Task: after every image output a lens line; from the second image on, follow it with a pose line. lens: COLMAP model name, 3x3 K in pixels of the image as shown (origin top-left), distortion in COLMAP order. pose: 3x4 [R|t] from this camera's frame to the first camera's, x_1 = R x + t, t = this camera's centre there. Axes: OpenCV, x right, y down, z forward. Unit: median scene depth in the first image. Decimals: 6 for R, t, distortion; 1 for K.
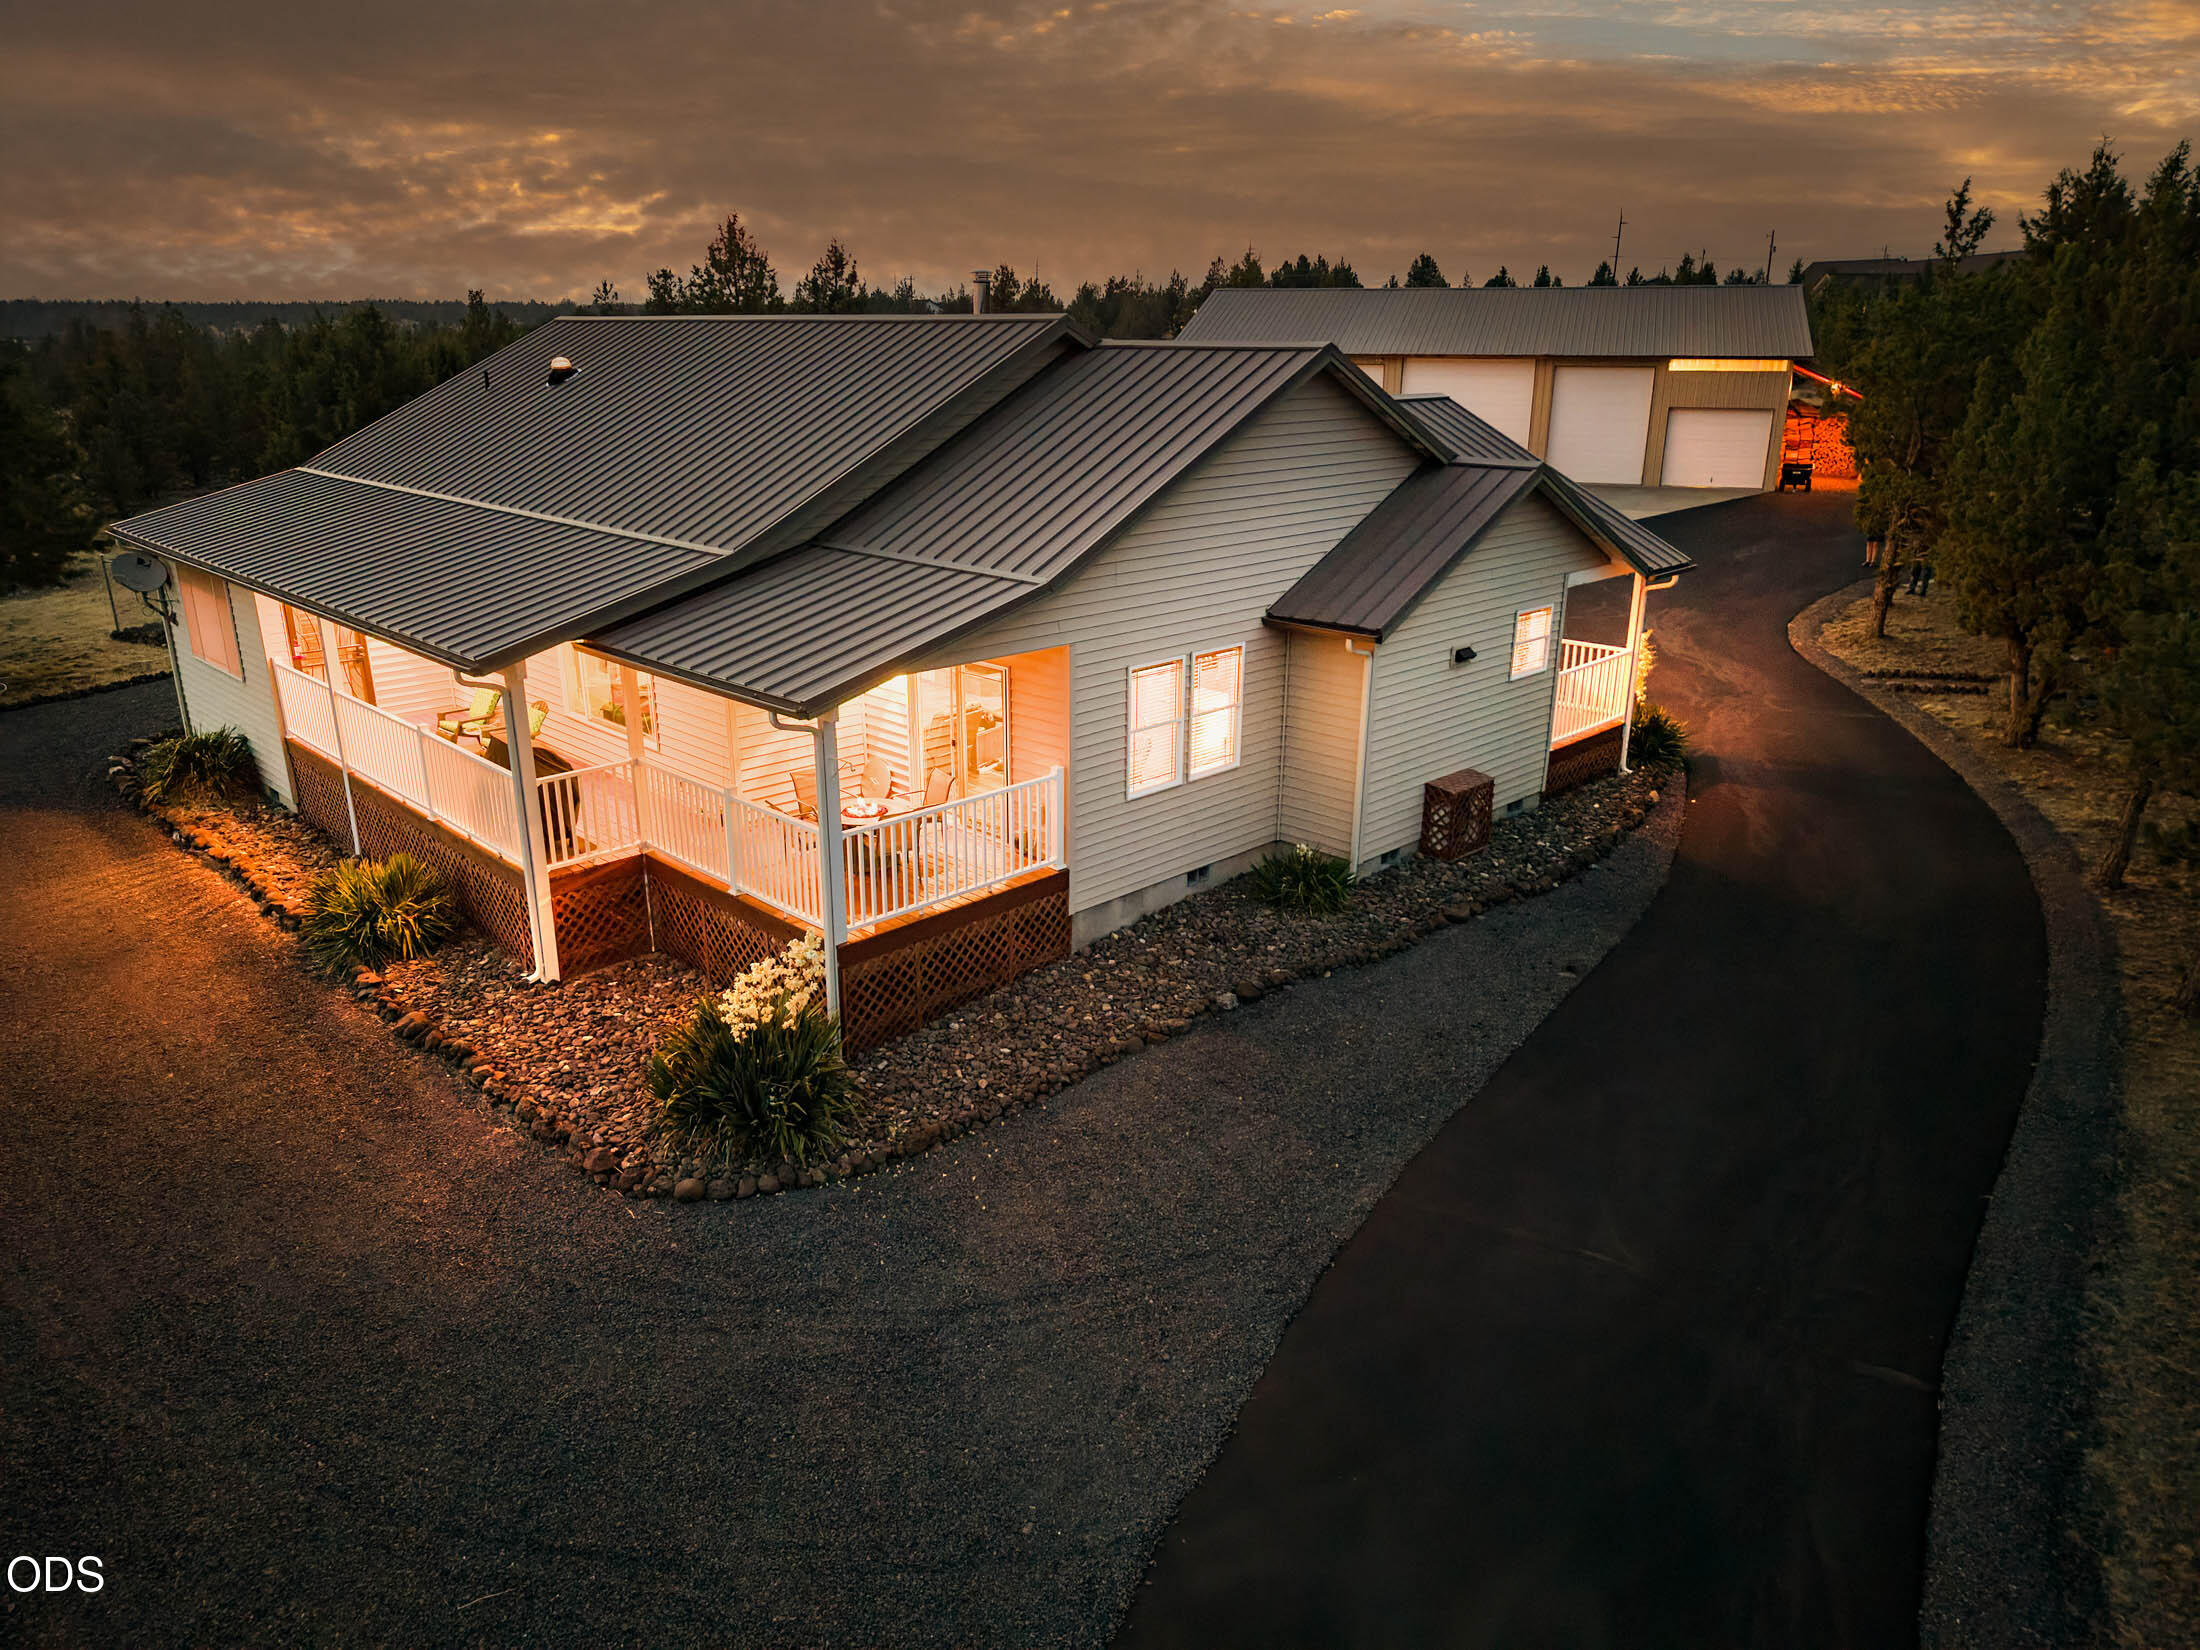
lens RADIAL K [[1472.5, 0, 1100.0], [0, 1472.5, 825.0], [0, 0, 1]] dist [0.019755, -0.017896]
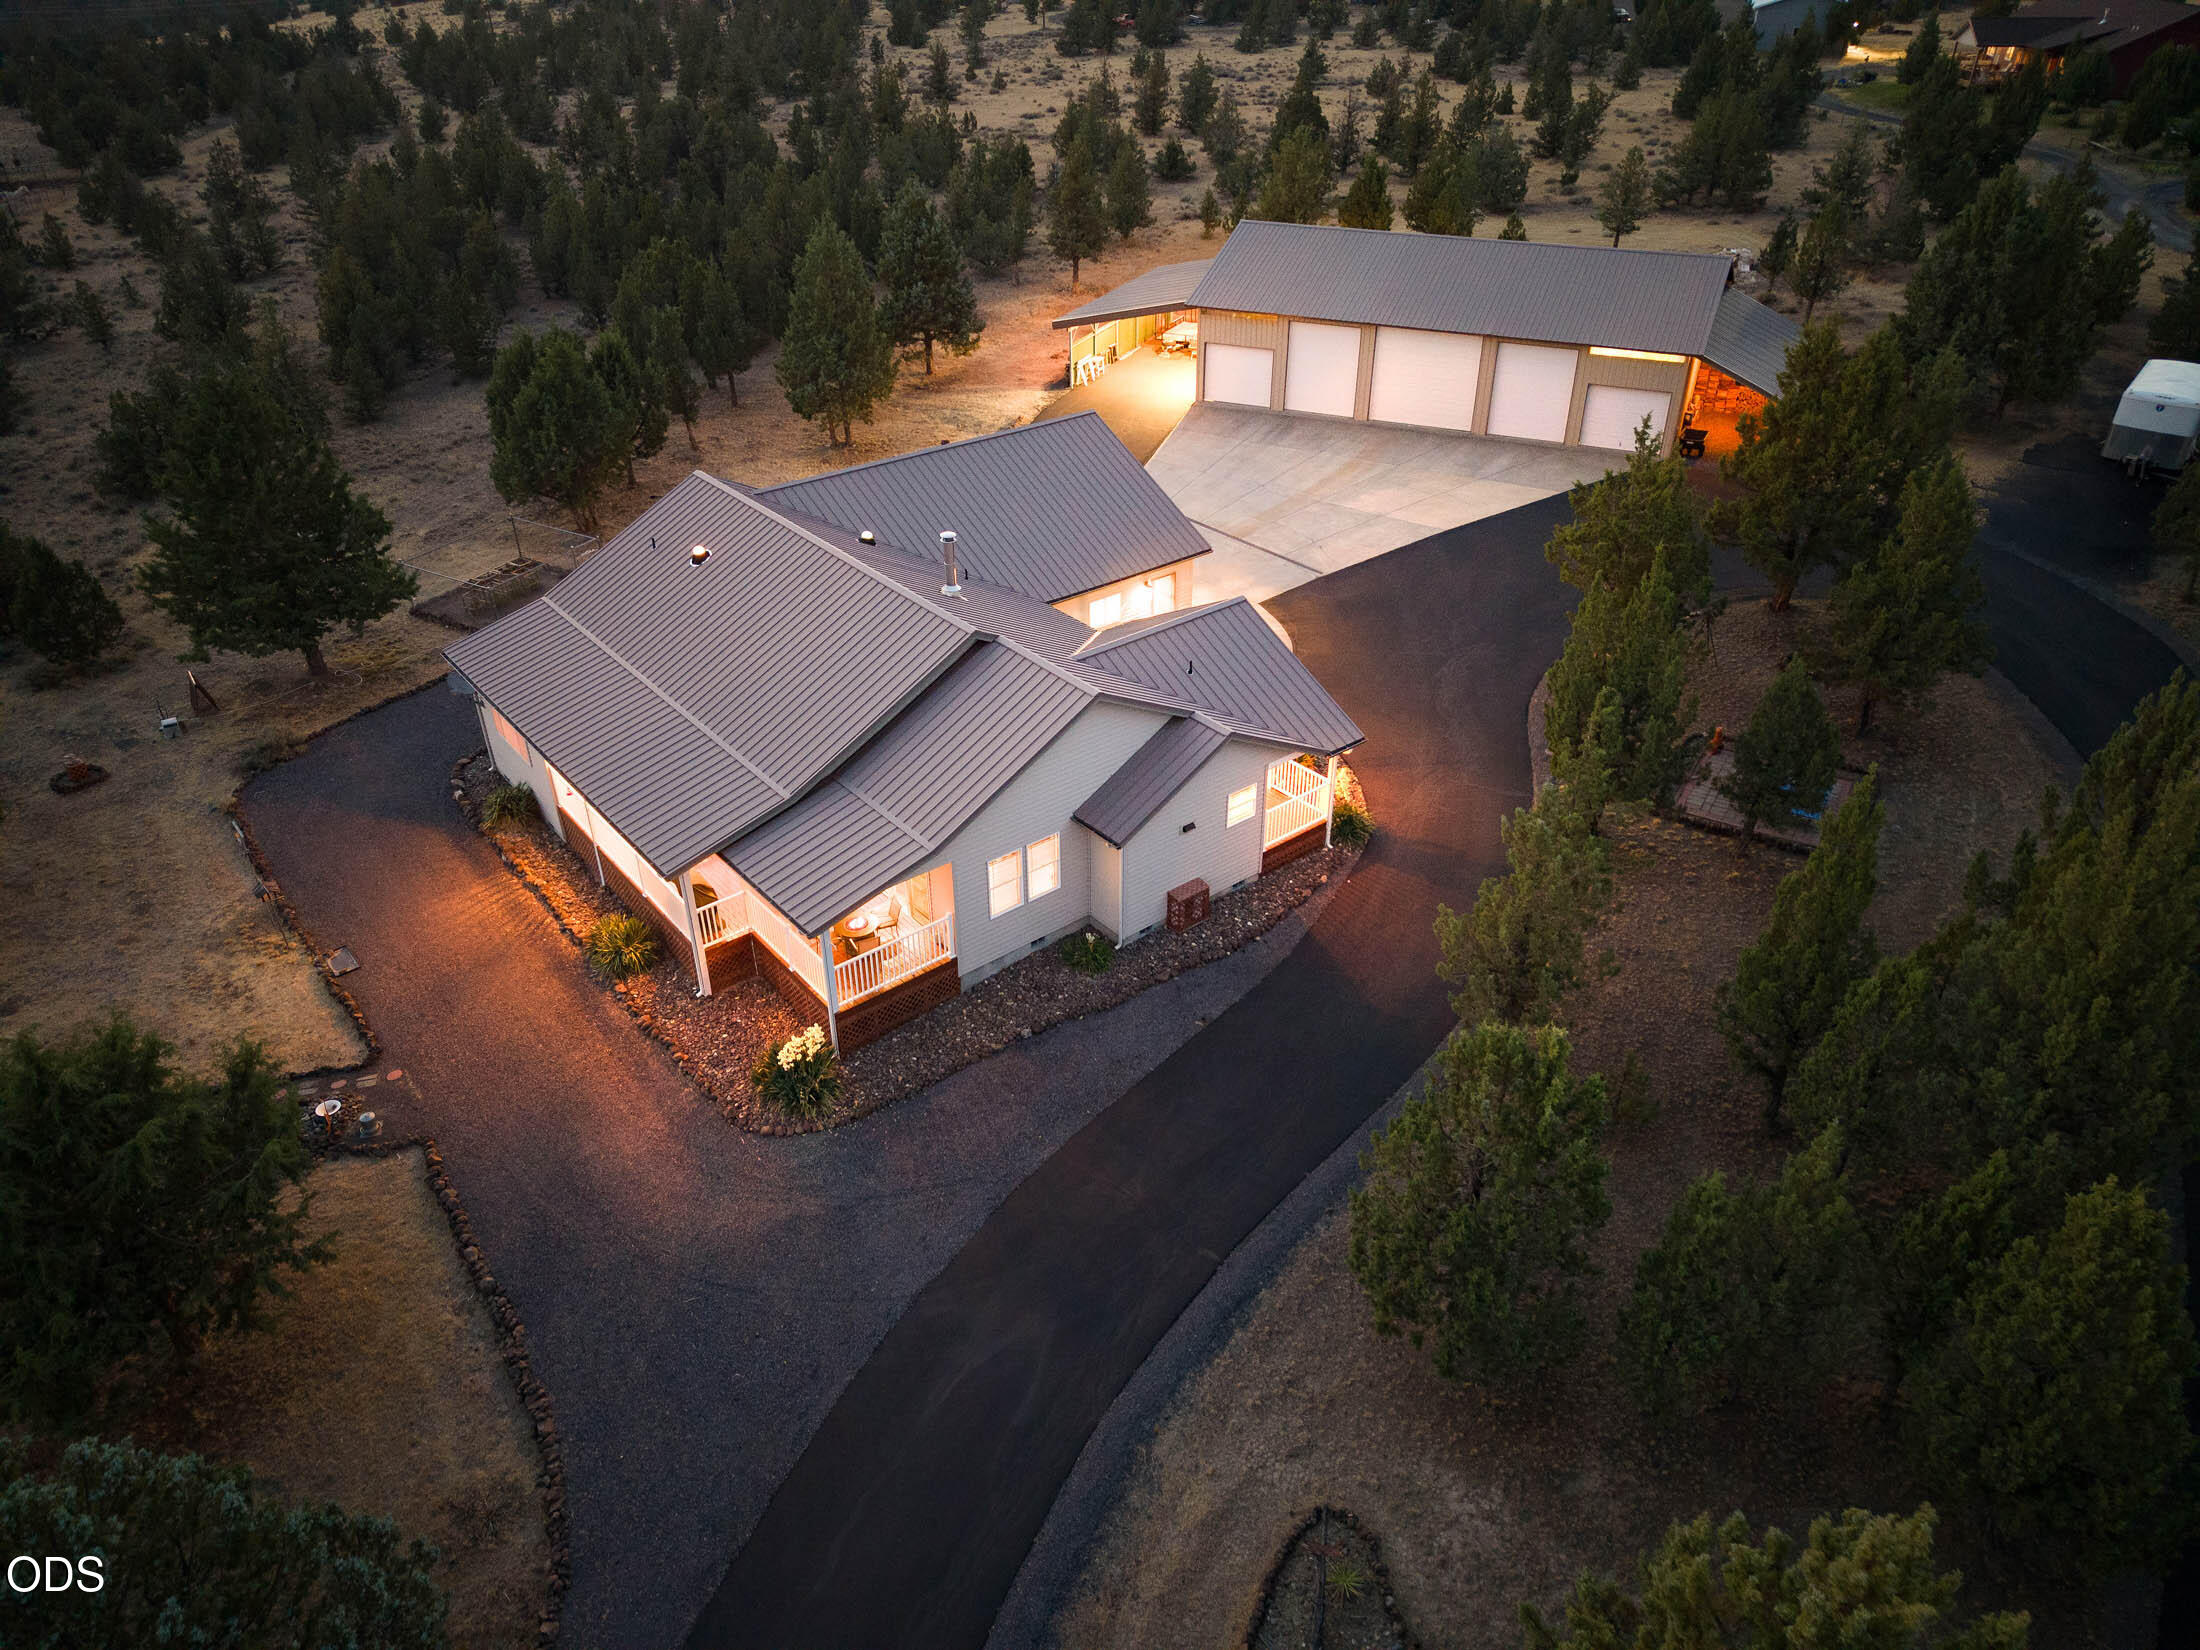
lens RADIAL K [[1478.8, 0, 1101.5], [0, 1478.8, 816.4], [0, 0, 1]] dist [0.030735, -0.036417]
pose [[0.994571, 0.046688, -0.093003, 0.346323], [-0.023826, 0.972133, 0.233216, -0.619118], [0.101299, -0.229733, 0.967967, -0.864691]]
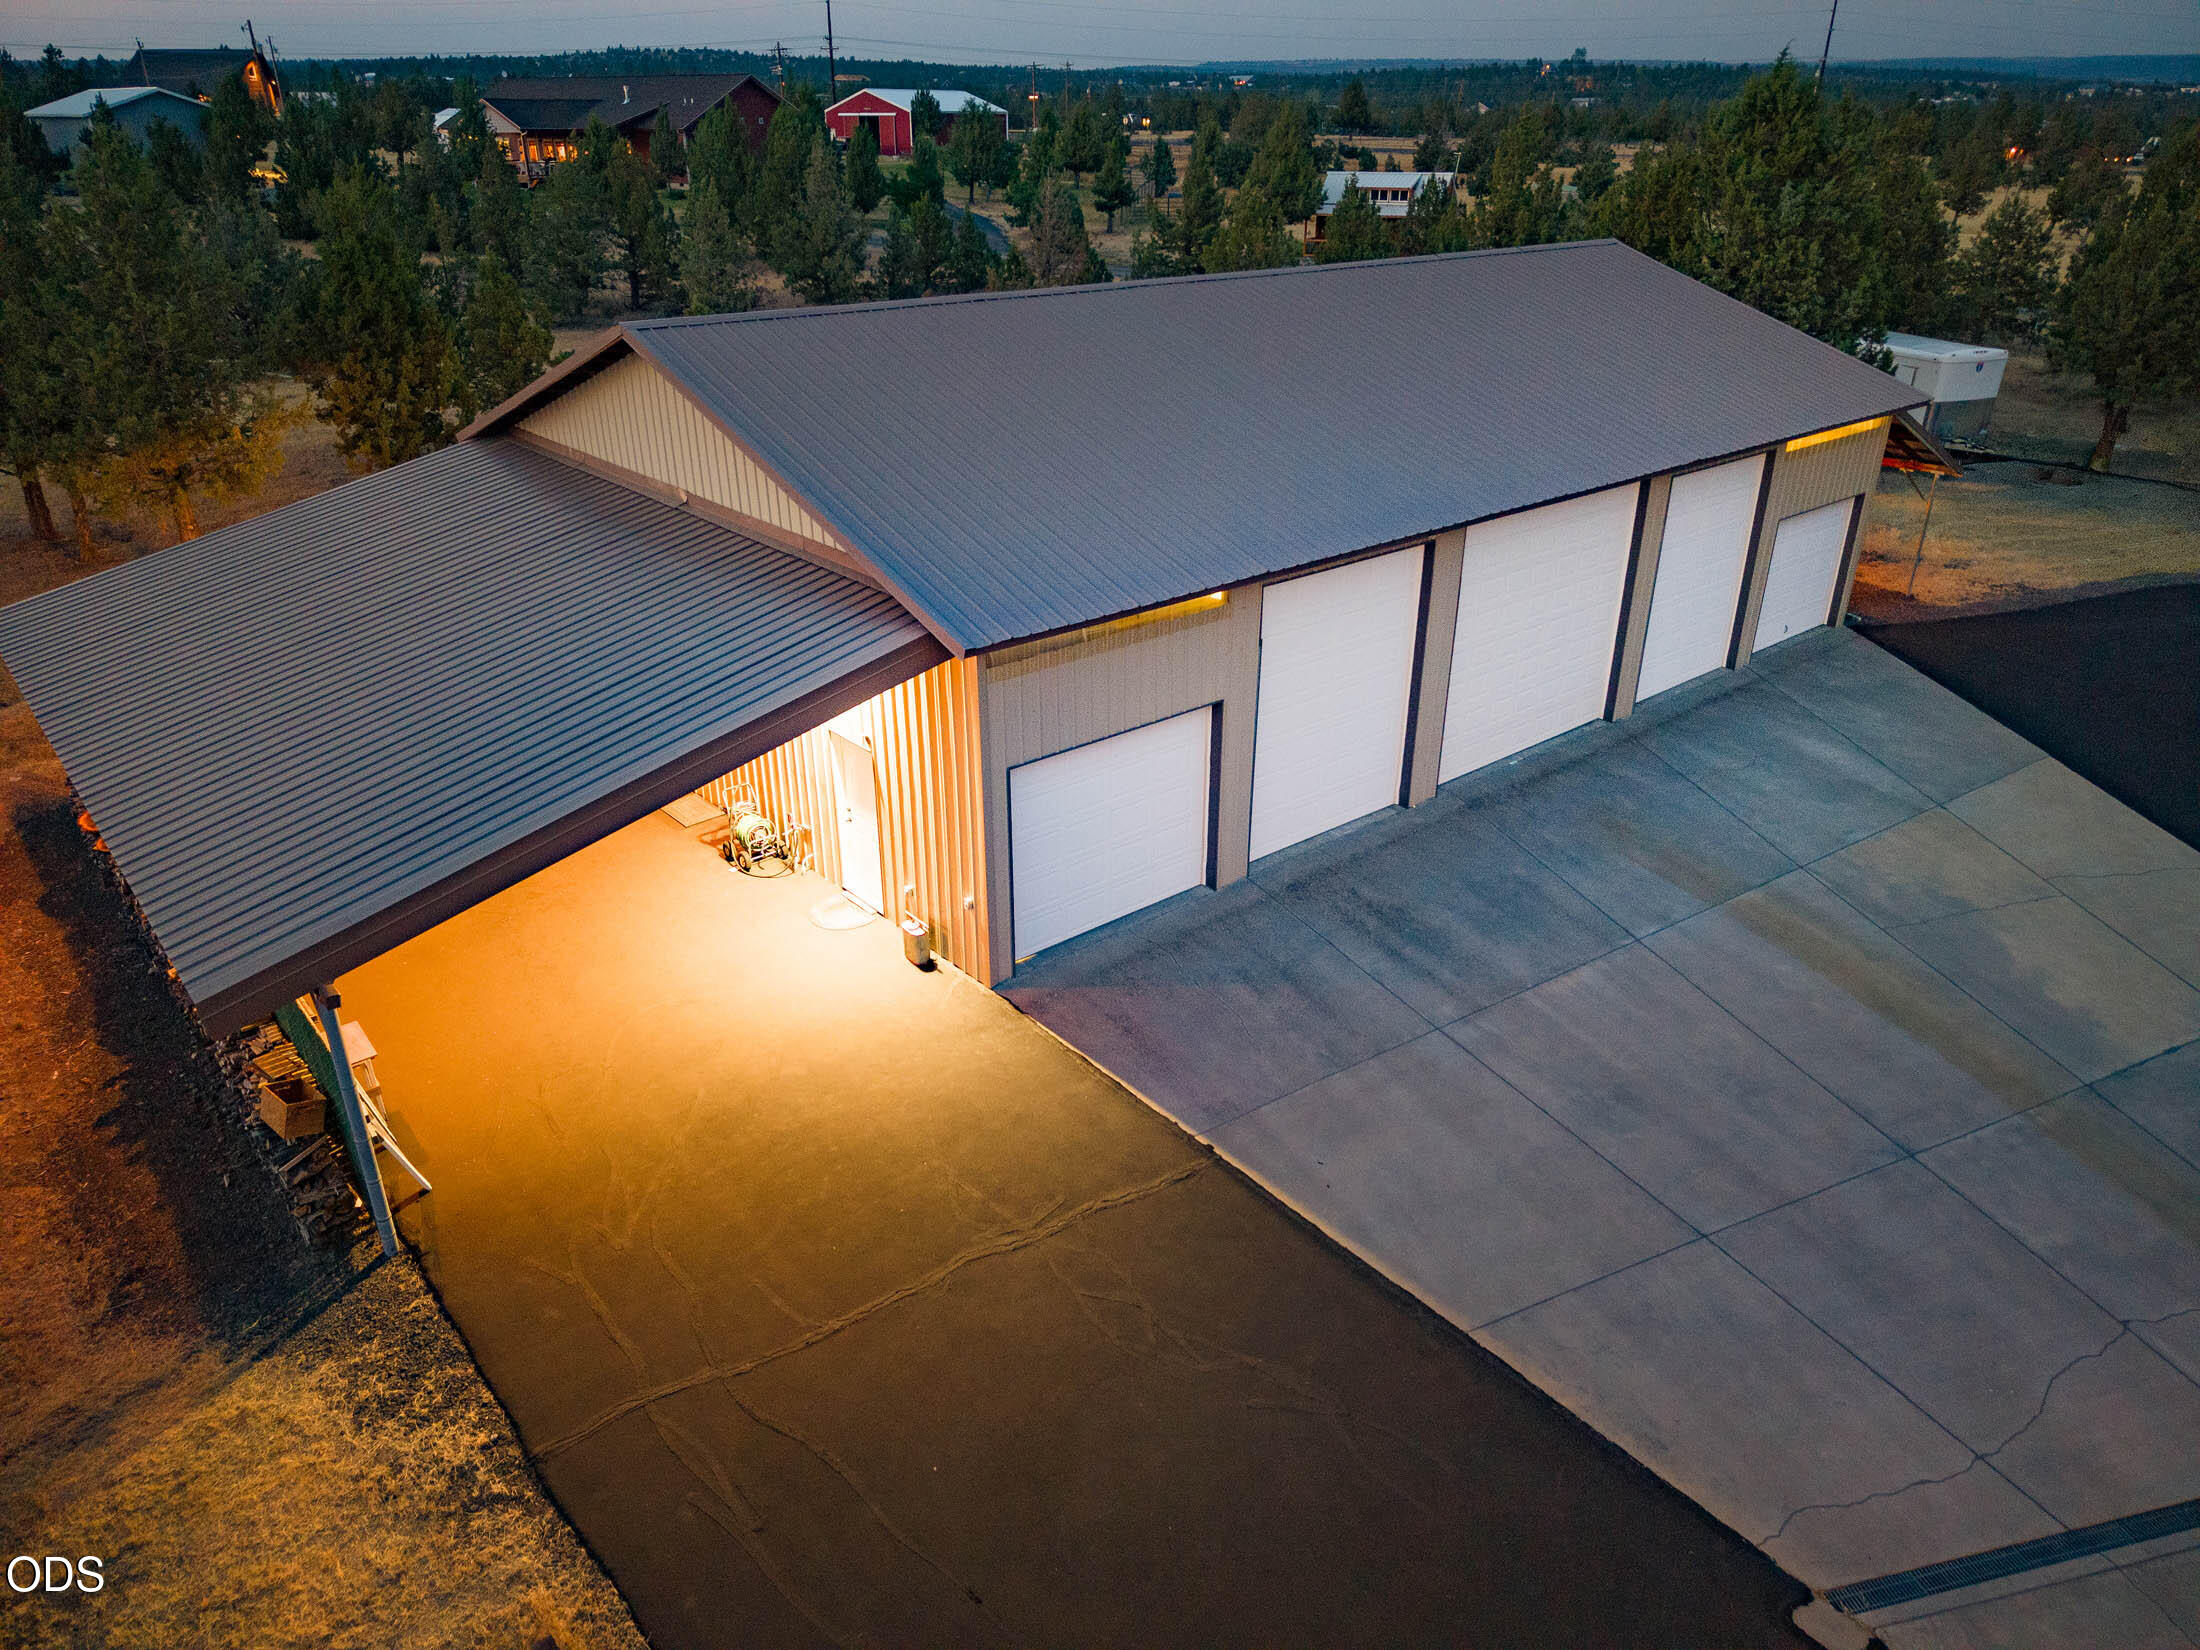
lens RADIAL K [[1472.5, 0, 1100.0], [0, 1472.5, 825.0], [0, 0, 1]] dist [0.019755, -0.017896]
pose [[0.512007, -0.371039, 0.774712, -0.502298], [0.270972, 0.925613, 0.264226, -1.121204], [-0.815121, 0.074640, 0.574462, 2.637512]]
